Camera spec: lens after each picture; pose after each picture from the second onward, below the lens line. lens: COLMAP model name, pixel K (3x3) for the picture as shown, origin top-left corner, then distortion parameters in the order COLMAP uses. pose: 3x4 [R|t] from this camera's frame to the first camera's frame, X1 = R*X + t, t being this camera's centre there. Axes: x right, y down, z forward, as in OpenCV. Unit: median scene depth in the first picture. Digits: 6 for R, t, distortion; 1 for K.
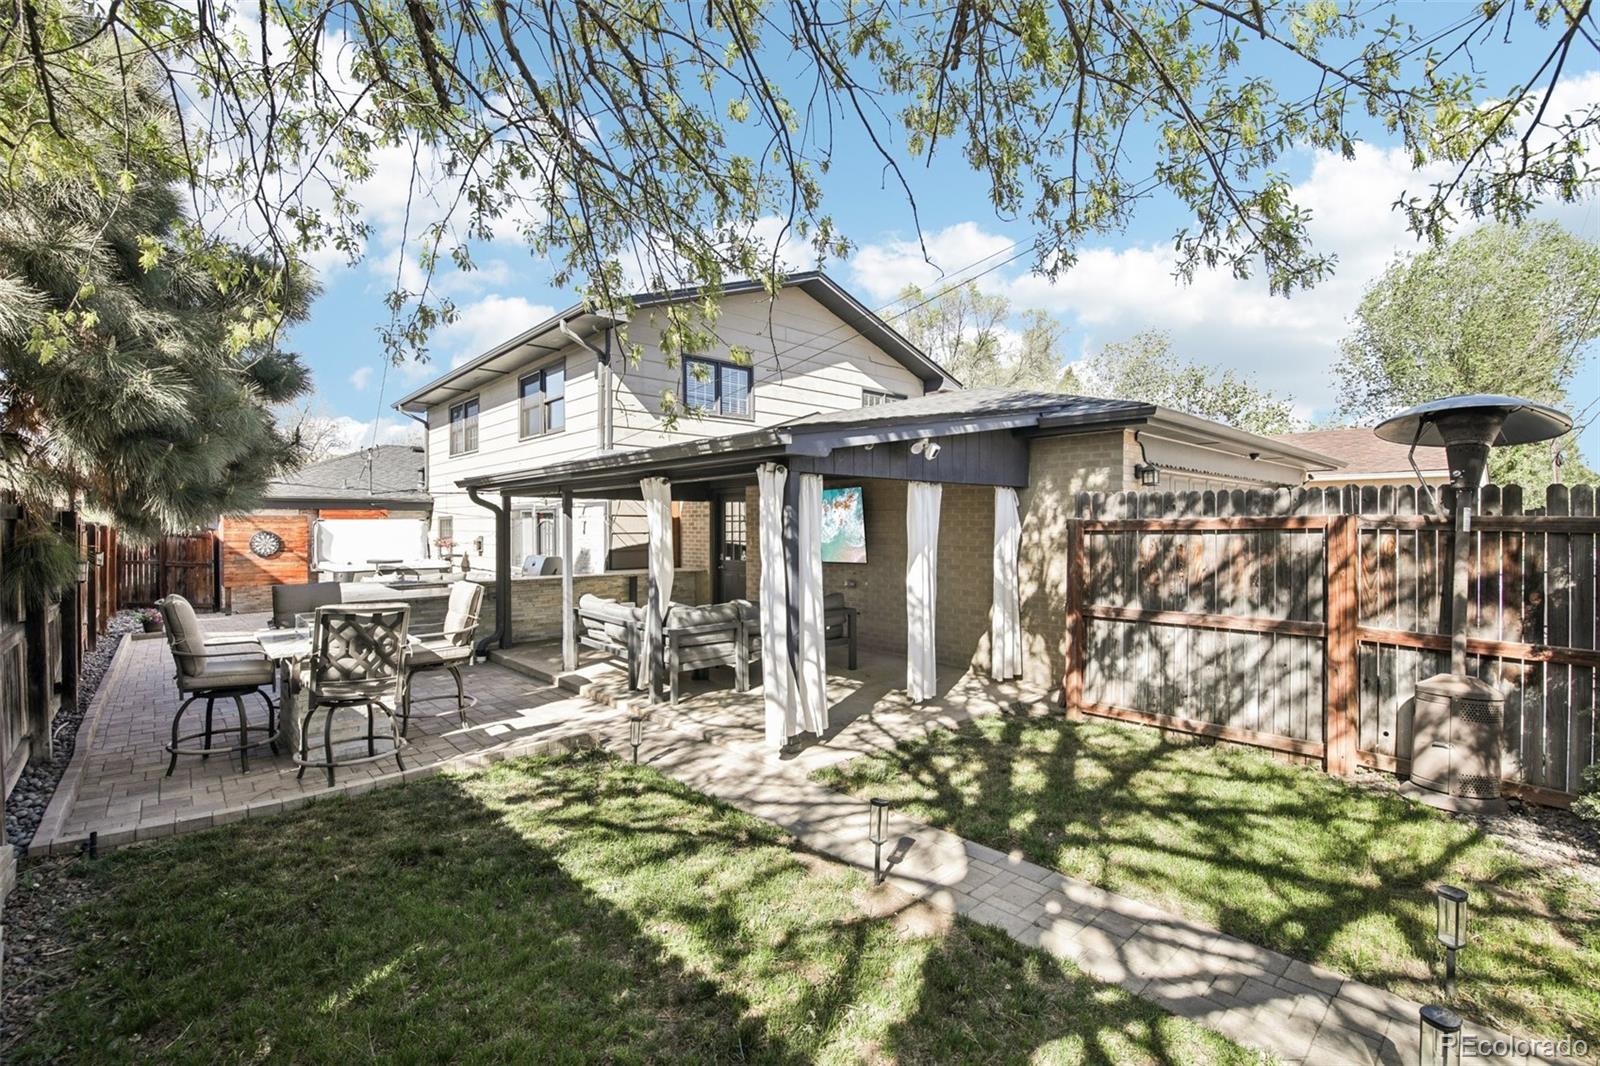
lens RADIAL K [[702.9, 0, 799.5], [0, 702.9, 517.6], [0, 0, 1]] dist [-0.008858, -0.006215]
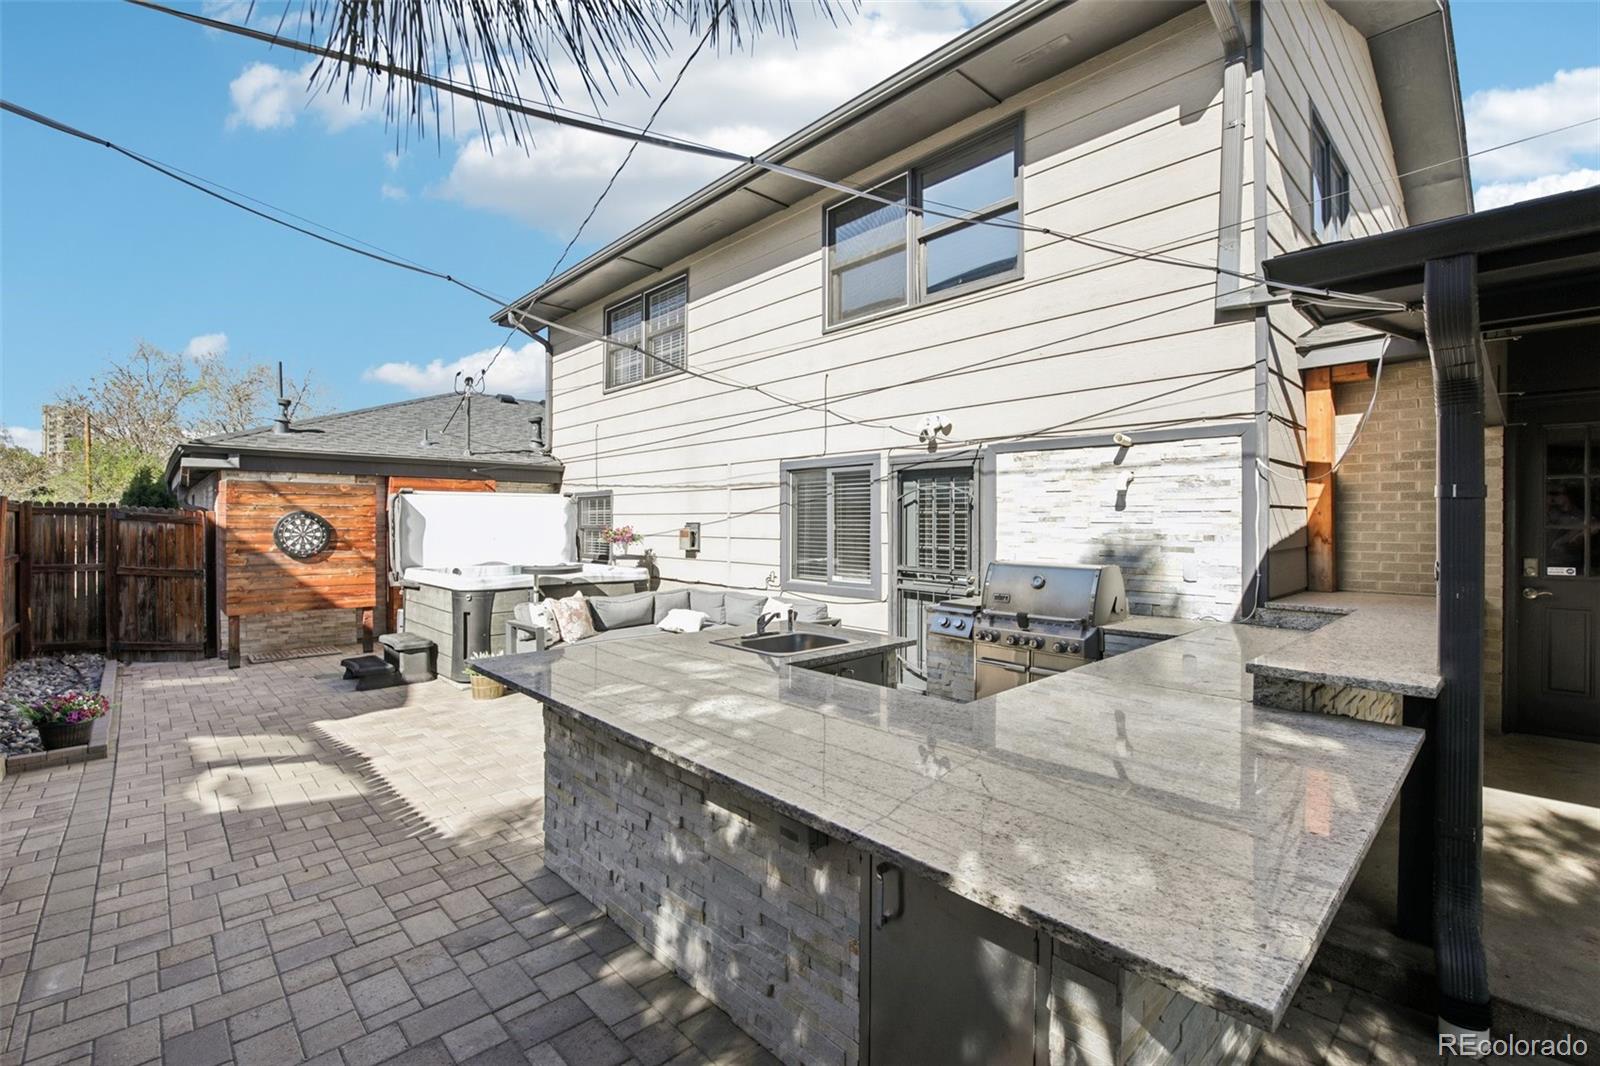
lens RADIAL K [[702.9, 0, 807.5], [0, 702.9, 520.3], [0, 0, 1]] dist [-0.008858, -0.006215]
pose [[0.999825, 0.004274, 0.018203, -1.081090], [-0.004425, 0.999956, 0.008272, 0.057394], [-0.018167, -0.008351, 0.999800, 1.269104]]
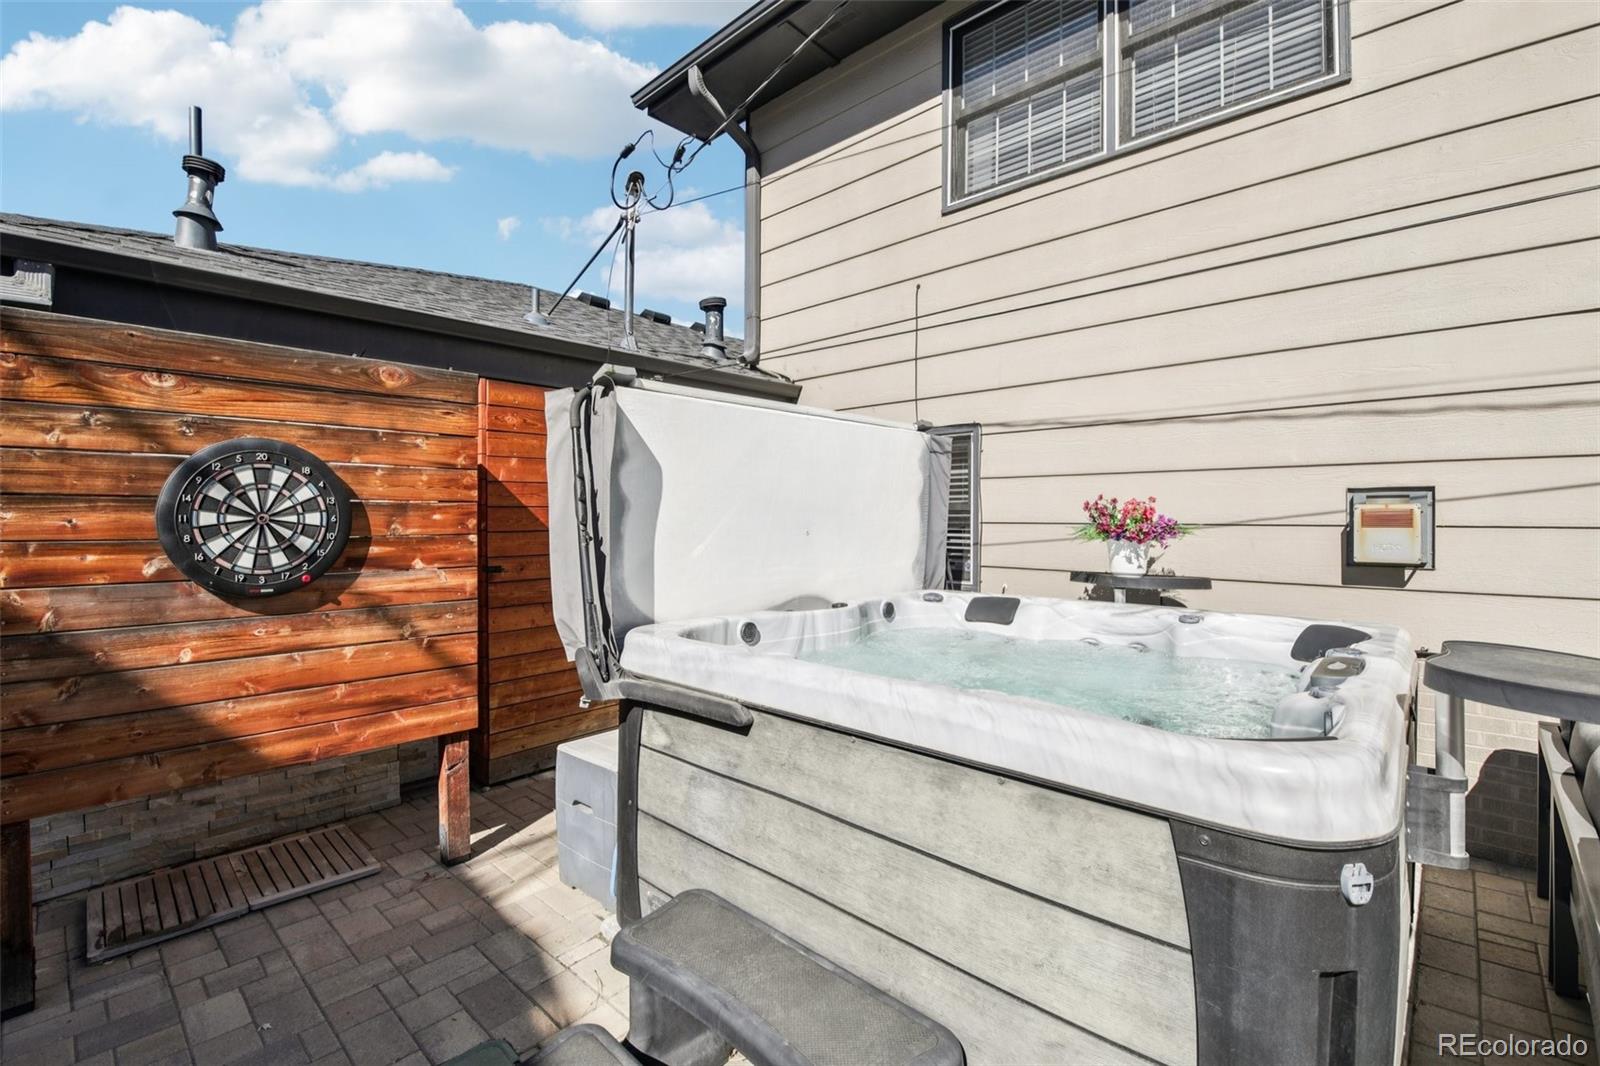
lens RADIAL K [[702.9, 0, 799.1], [0, 702.9, 519.6], [0, 0, 1]] dist [-0.008858, -0.006215]
pose [[0.997208, 0.004324, 0.074548, -1.841438], [-0.005285, 0.999905, 0.012696, 0.099058], [-0.074486, -0.013055, 0.997137, 2.336188]]
